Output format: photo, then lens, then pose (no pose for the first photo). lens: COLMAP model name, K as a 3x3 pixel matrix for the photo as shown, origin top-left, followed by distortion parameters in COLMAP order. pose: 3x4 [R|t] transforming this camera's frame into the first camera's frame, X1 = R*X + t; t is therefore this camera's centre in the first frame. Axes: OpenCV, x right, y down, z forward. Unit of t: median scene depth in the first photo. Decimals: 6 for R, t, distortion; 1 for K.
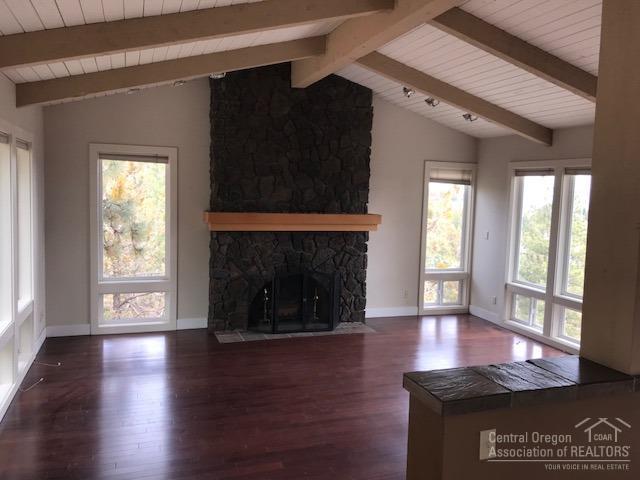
lens RADIAL K [[524.5, 0, 318.1], [0, 524.5, 239.2], [0, 0, 1]] dist [-0.009784, 0.010677]
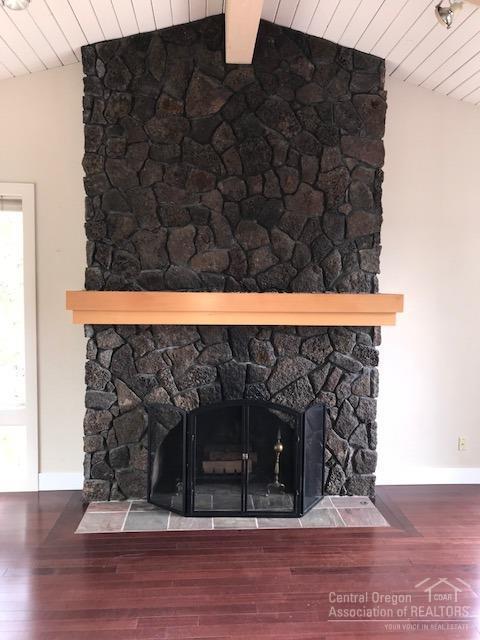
lens RADIAL K [[524.5, 0, 242.8], [0, 524.5, 318.3], [0, 0, 1]] dist [-0.009784, 0.010677]
pose [[0.963365, -0.000958, -0.268194, 0.110677], [-0.008470, 0.999386, -0.033995, -0.004272], [0.268062, 0.035021, 0.962765, 0.477538]]
